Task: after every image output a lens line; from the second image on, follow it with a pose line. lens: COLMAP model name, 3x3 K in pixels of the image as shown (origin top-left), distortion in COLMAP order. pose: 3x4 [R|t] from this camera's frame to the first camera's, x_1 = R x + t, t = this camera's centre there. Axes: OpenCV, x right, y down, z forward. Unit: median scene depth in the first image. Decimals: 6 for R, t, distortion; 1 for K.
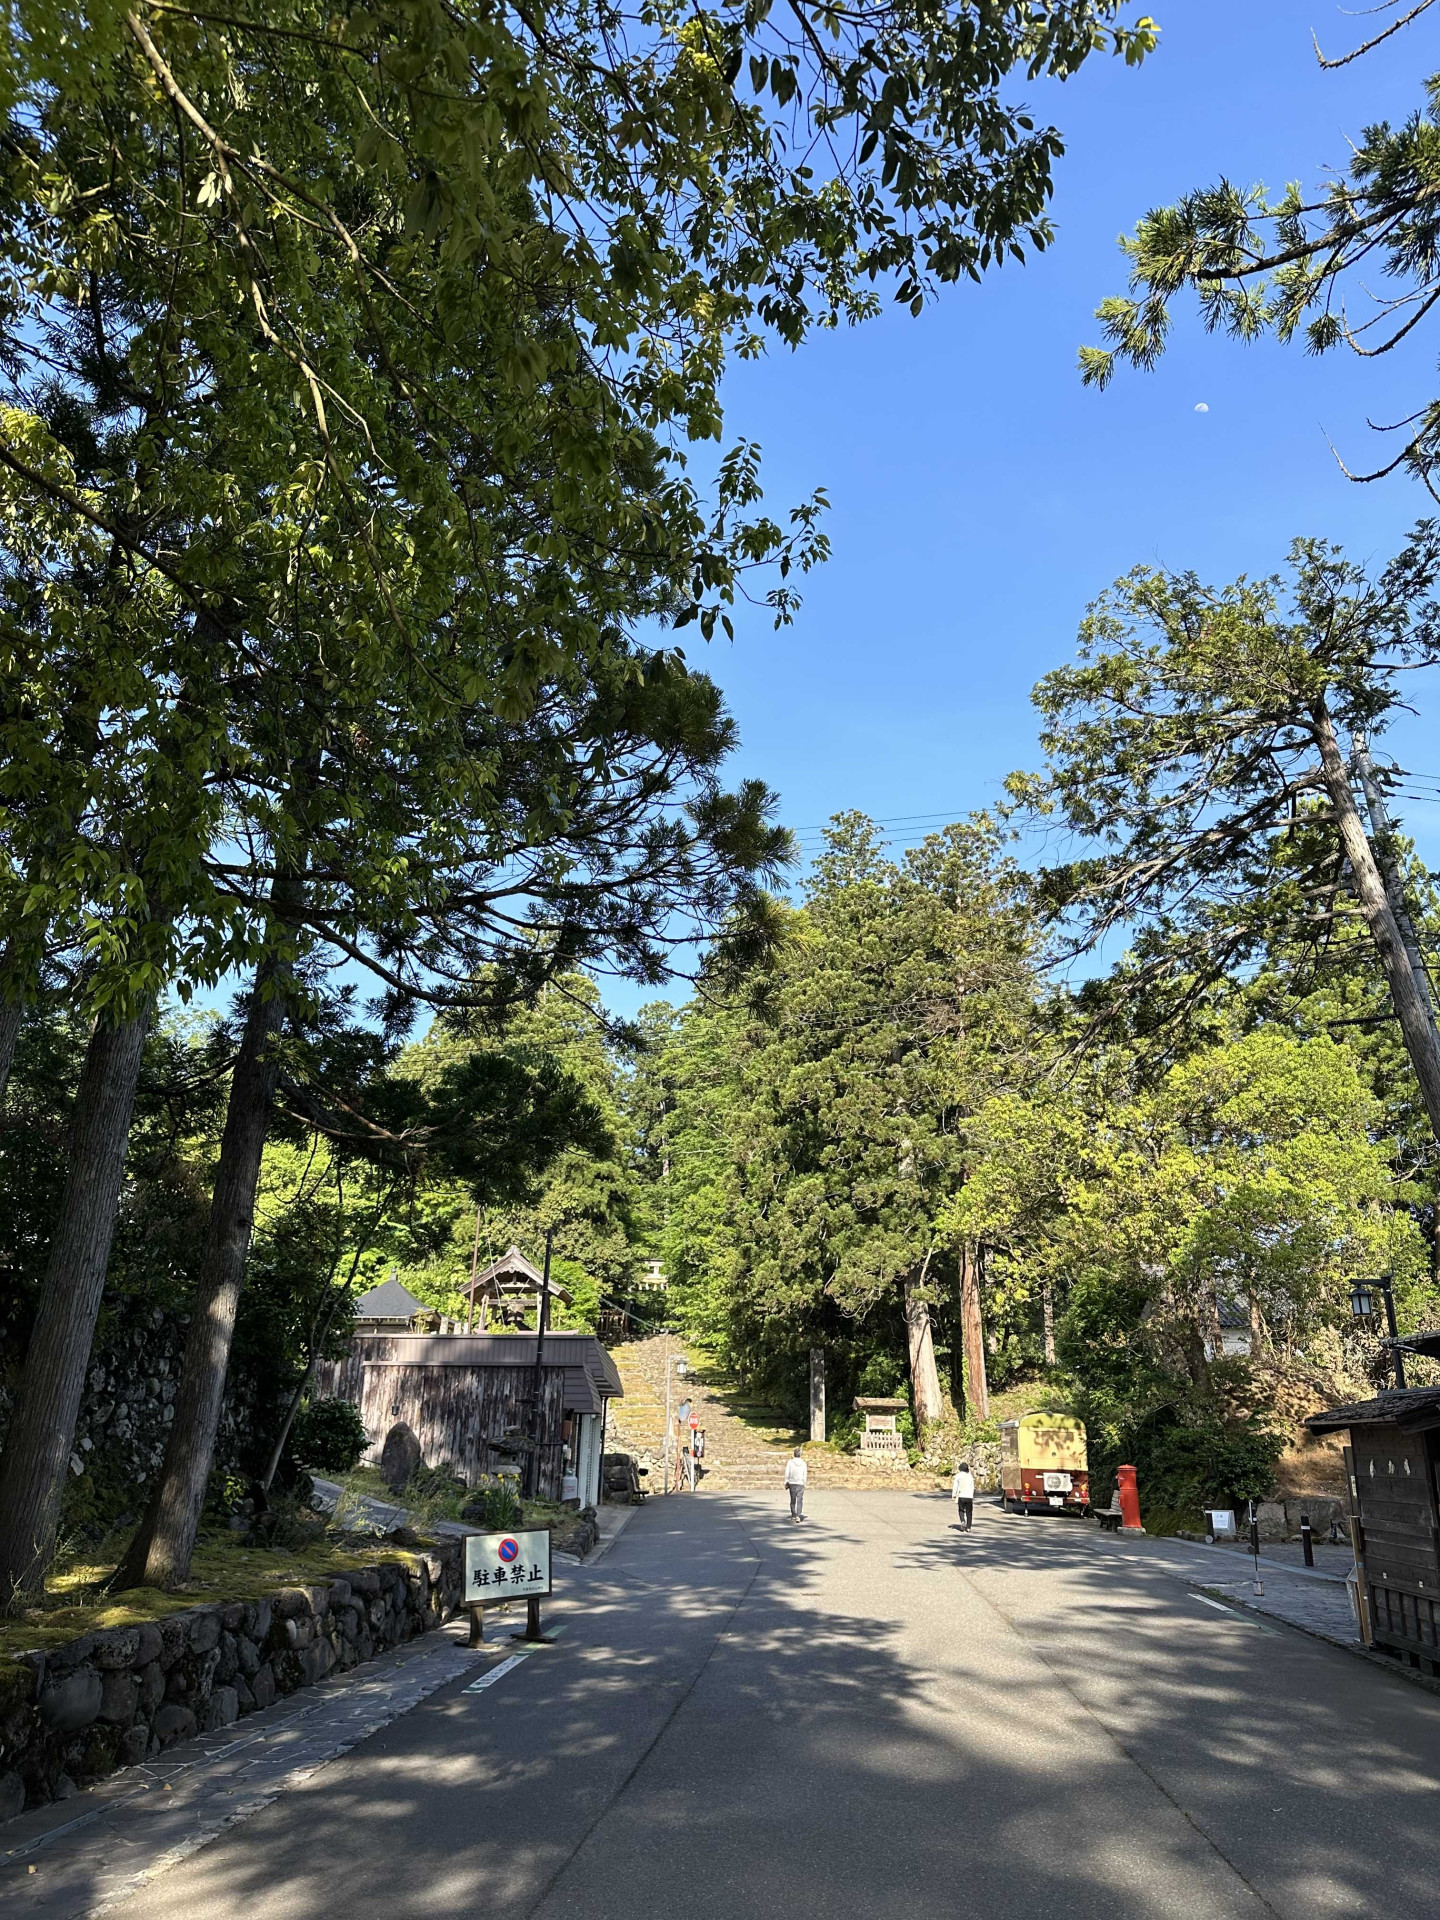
lens RADIAL K [[1337.8, 0, 725.1], [0, 1337.8, 971.9], [0, 0, 1]] dist [0.117186, -0.169810]
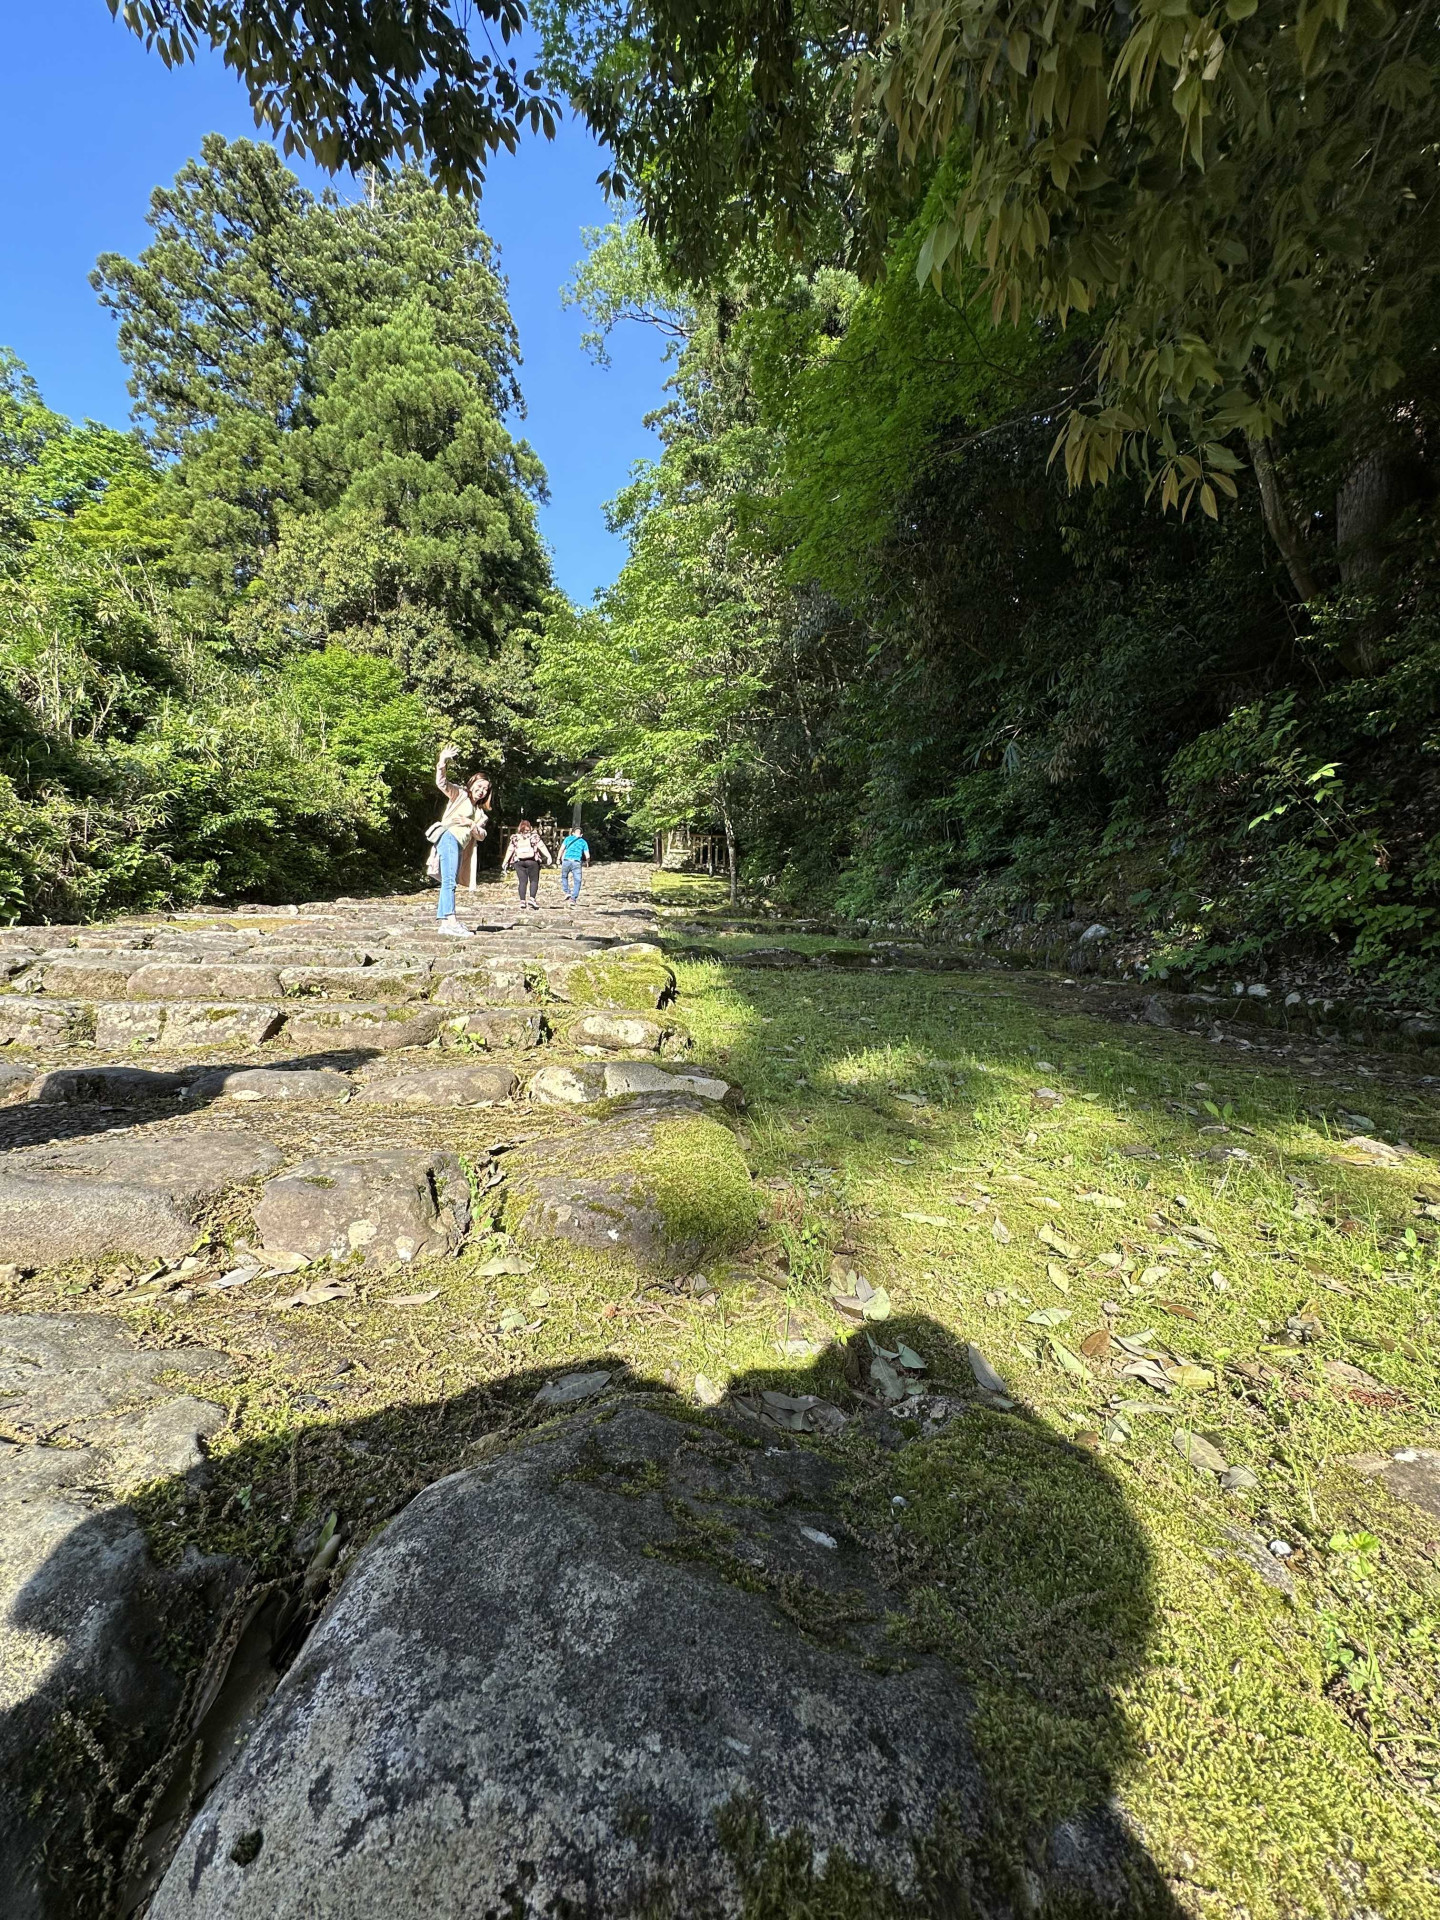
lens RADIAL K [[767.9, 0, 714.7], [0, 767.9, 965.3], [0, 0, 1]] dist [0.002562, 0.000287]
pose [[0.999527, 0.004121, -0.030467, 0.012516], [0.005093, 0.955087, 0.296282, 0.231107], [0.030320, -0.296298, 0.954614, 0.694157]]
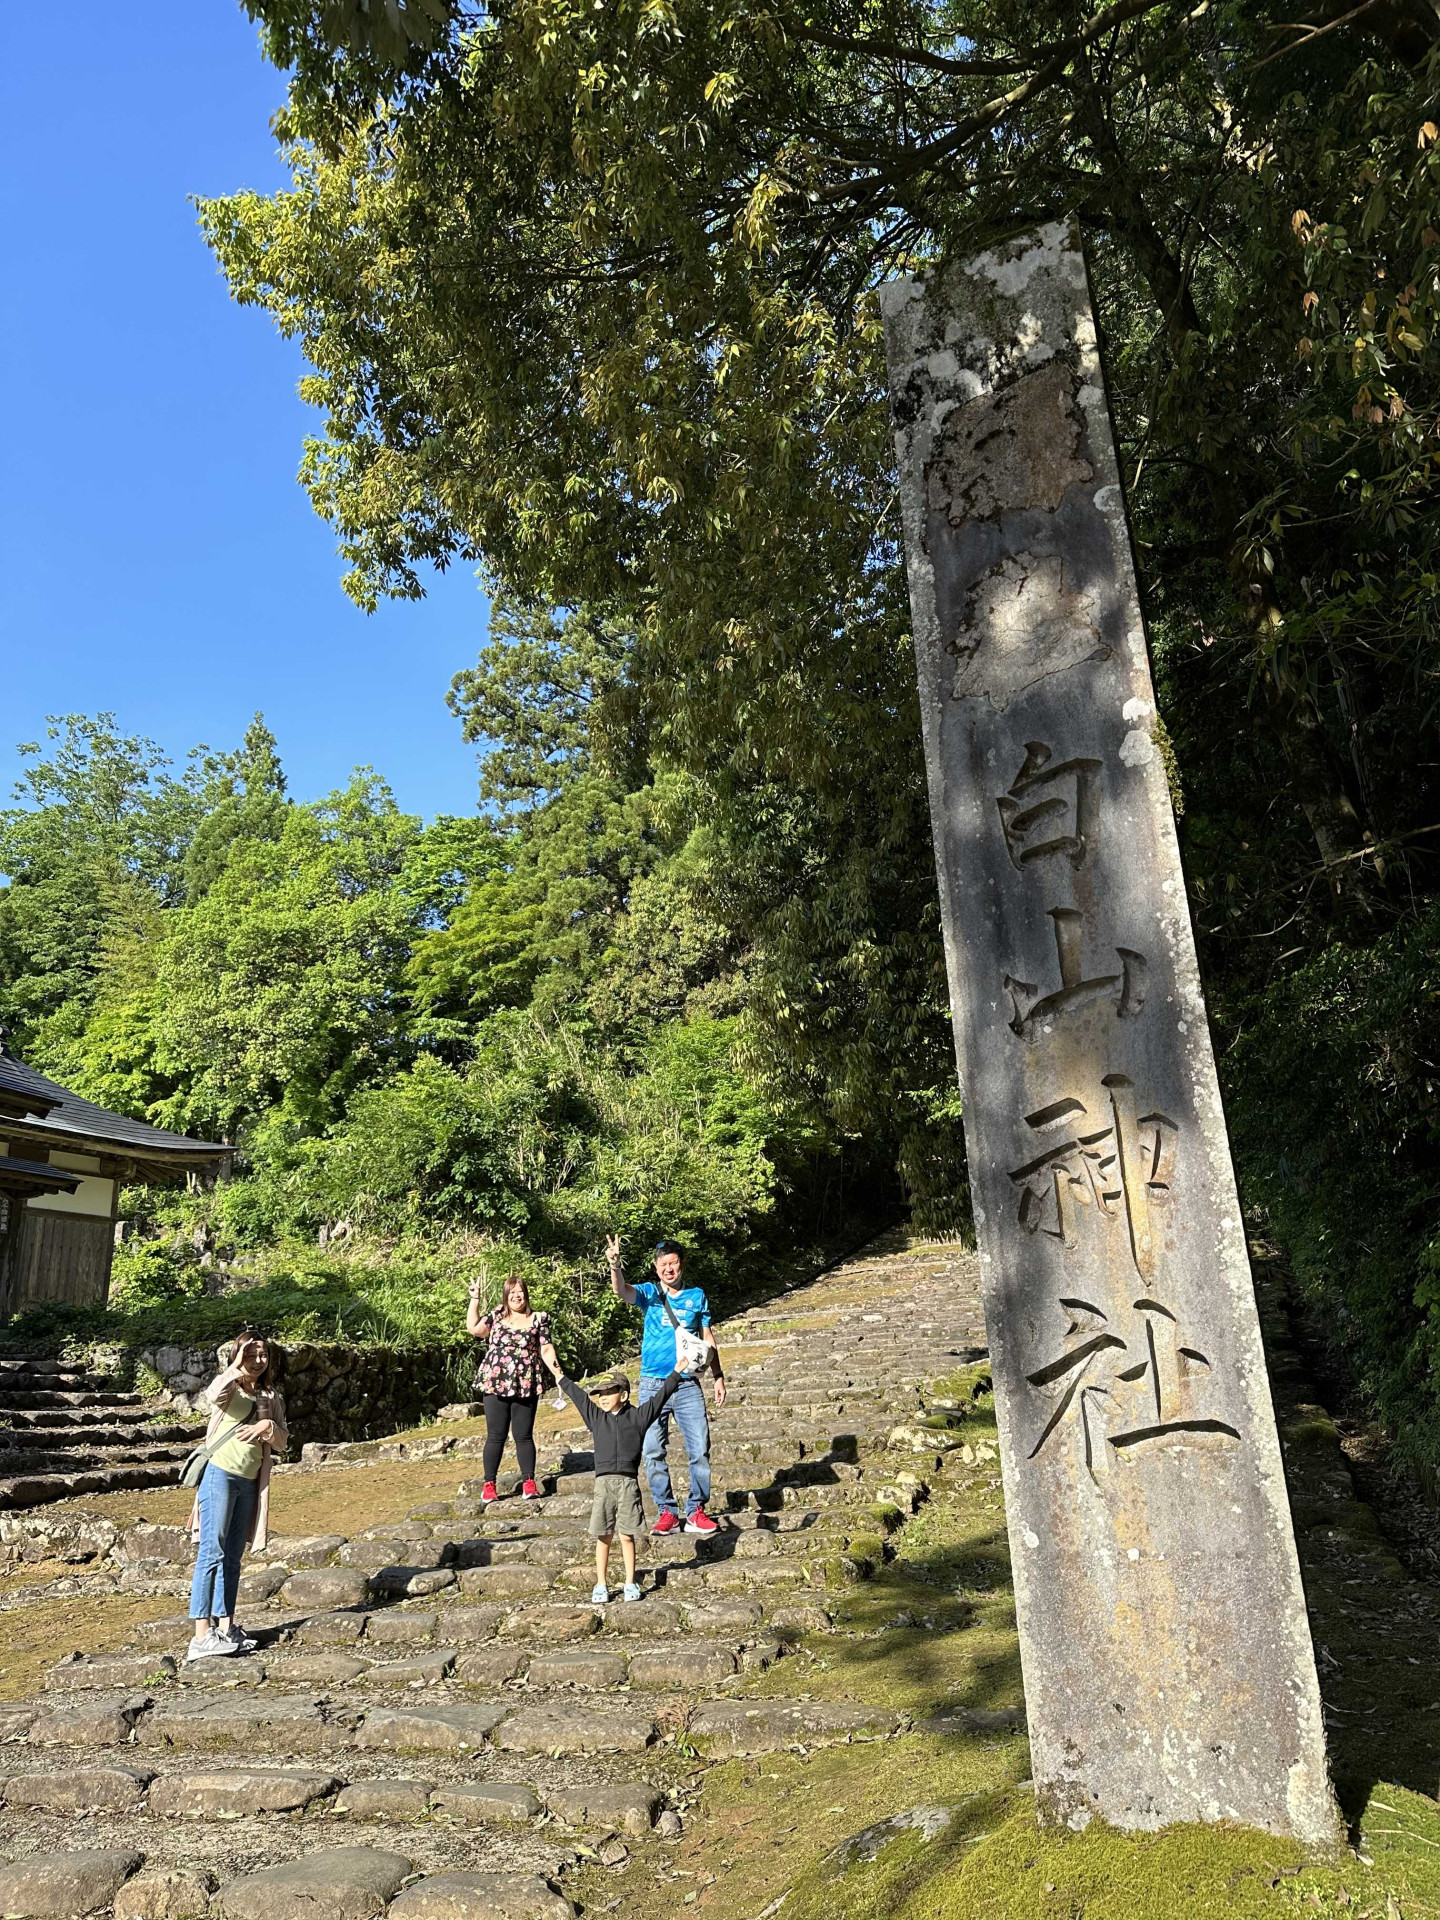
lens RADIAL K [[1337.8, 0, 725.1], [0, 1337.8, 971.9], [0, 0, 1]] dist [0.117186, -0.169810]
pose [[0.897938, -0.197162, -0.393490, 0.048016], [0.210603, 0.977528, -0.009208, 0.197390], [0.386463, -0.074602, 0.919283, 0.594797]]
